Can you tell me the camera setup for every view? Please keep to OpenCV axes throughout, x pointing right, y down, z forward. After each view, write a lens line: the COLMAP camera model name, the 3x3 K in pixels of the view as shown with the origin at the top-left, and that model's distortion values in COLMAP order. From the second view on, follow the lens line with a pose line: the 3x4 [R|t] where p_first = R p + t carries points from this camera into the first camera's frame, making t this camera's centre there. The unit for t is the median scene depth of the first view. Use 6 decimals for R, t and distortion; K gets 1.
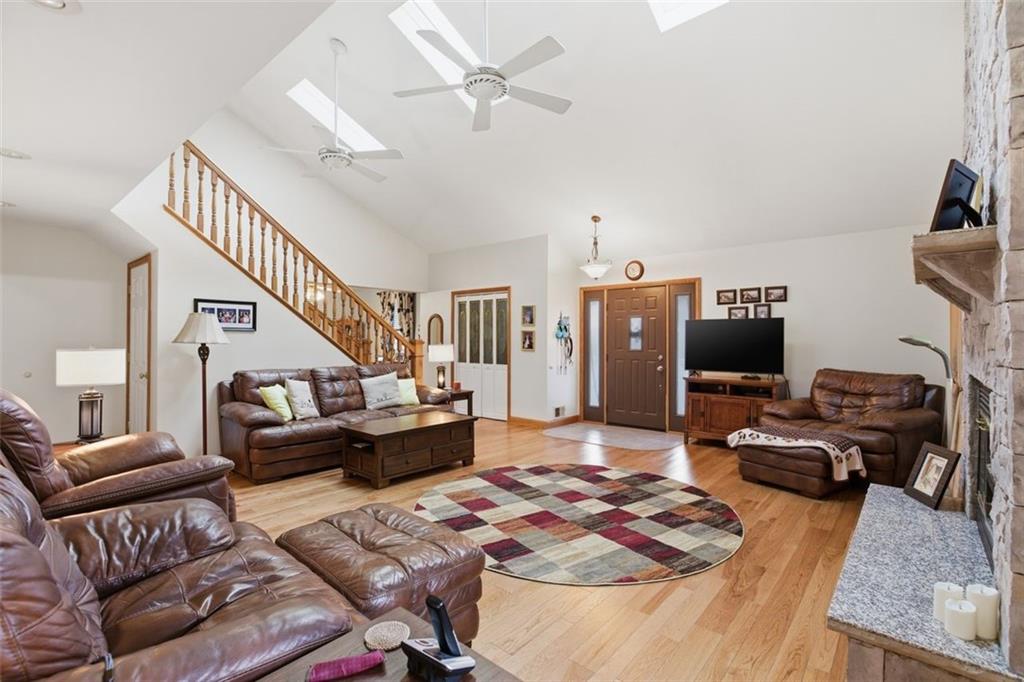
lens RADIAL K [[461.7, 0, 517.9], [0, 461.7, 336.6], [0, 0, 1]] dist [-0.011799, 0.002298]
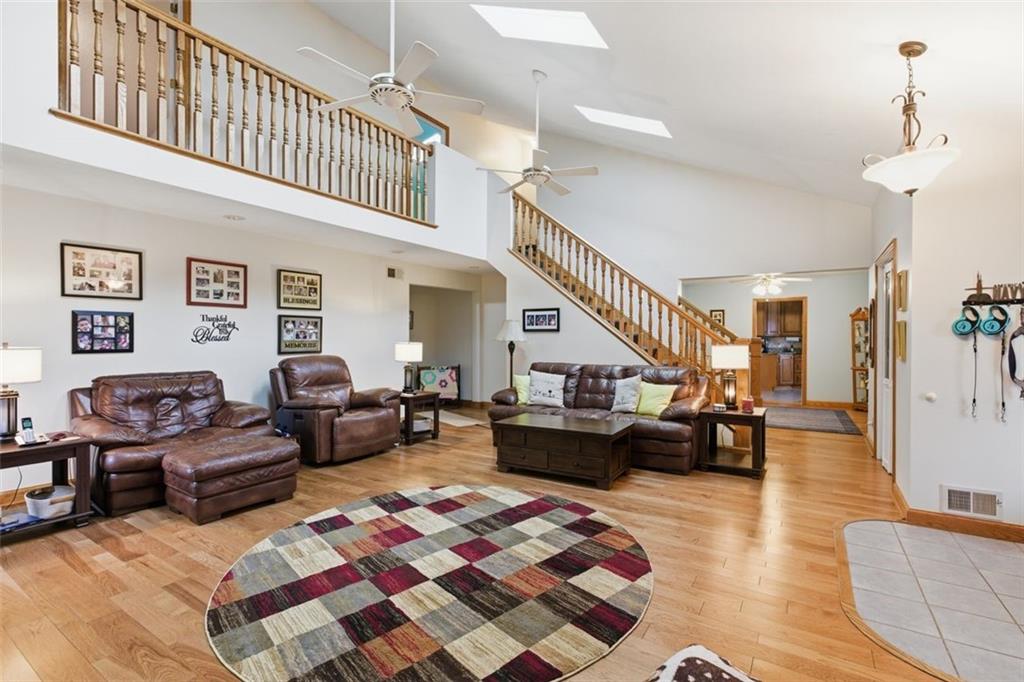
lens RADIAL K [[461.7, 0, 523.2], [0, 461.7, 337.8], [0, 0, 1]] dist [-0.011799, 0.002298]
pose [[0.145816, -0.003825, -0.989304, 0.819848], [0.007738, 0.999966, -0.002726, 0.010240], [0.989281, -0.007258, 0.145841, 0.925549]]
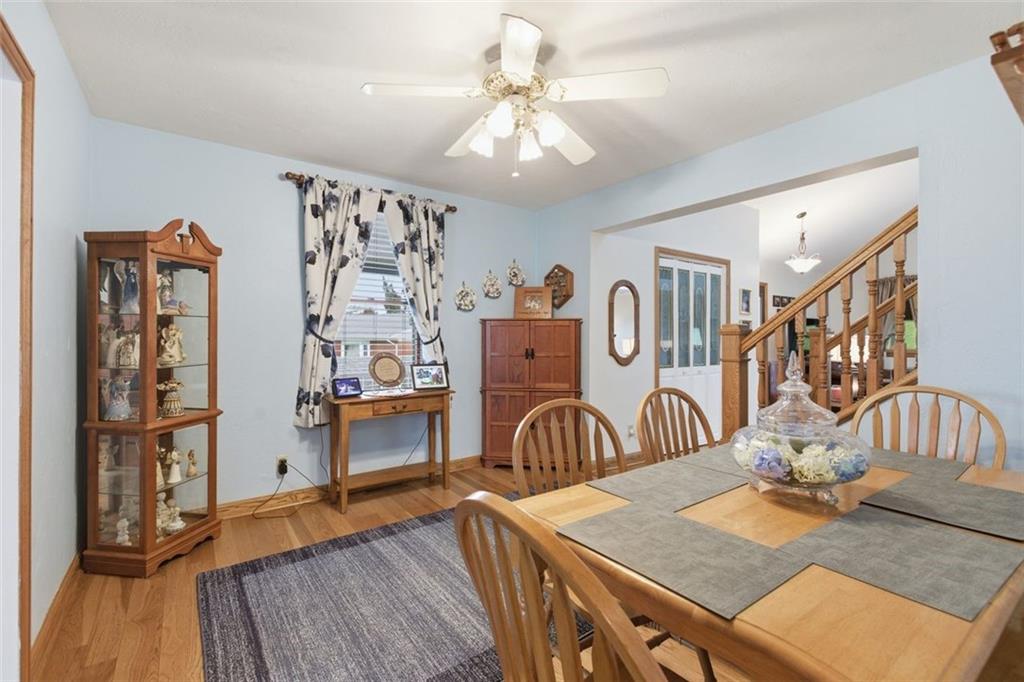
lens RADIAL K [[461.7, 0, 509.7], [0, 461.7, 338.4], [0, 0, 1]] dist [-0.011799, 0.002298]
pose [[0.246997, 0.000020, 0.969016, -1.514010], [-0.006736, 0.999976, 0.001696, 0.035511], [-0.968993, -0.006947, 0.246991, 2.104367]]
